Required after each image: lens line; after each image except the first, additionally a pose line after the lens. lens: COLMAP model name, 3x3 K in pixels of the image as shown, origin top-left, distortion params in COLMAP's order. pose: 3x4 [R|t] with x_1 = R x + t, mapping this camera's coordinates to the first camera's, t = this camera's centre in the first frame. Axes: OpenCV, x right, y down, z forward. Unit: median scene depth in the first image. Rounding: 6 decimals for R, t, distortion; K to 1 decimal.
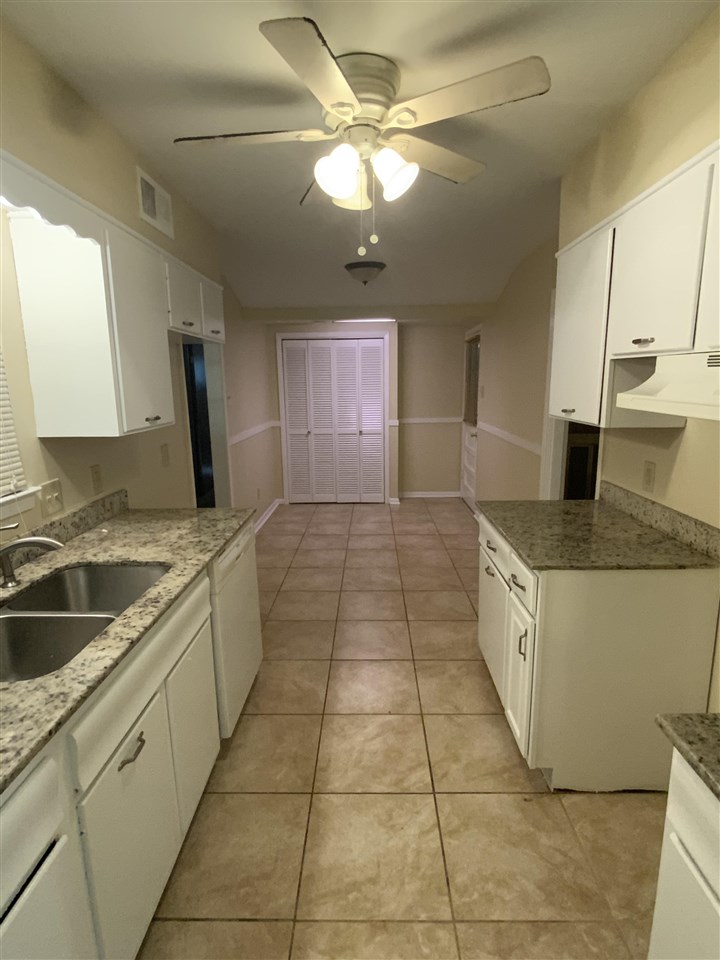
lens RADIAL K [[505.5, 0, 360.0], [0, 505.5, 480.0], [0, 0, 1]] dist [0.001139, 0.000050]
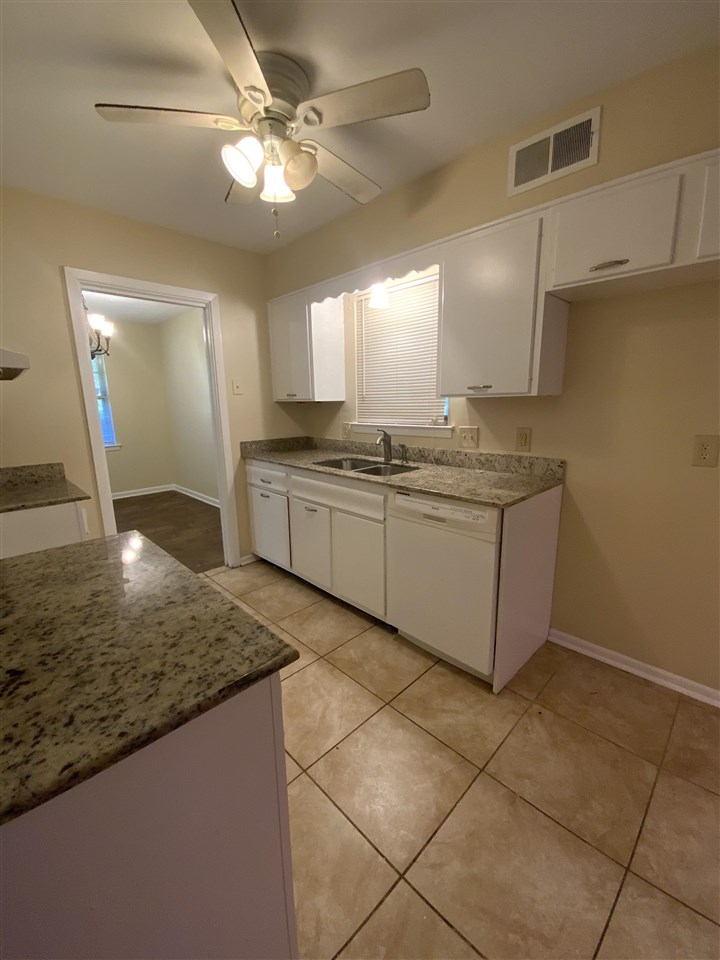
lens RADIAL K [[391.1, 0, 360.0], [0, 391.1, 480.0], [0, 0, 1]] dist [-0.000029, -0.000024]
pose [[-0.696026, 0.167963, -0.698095, 0.449064], [-0.112478, 0.934745, 0.337046, -0.192601], [0.709152, 0.313113, -0.631714, 1.424116]]
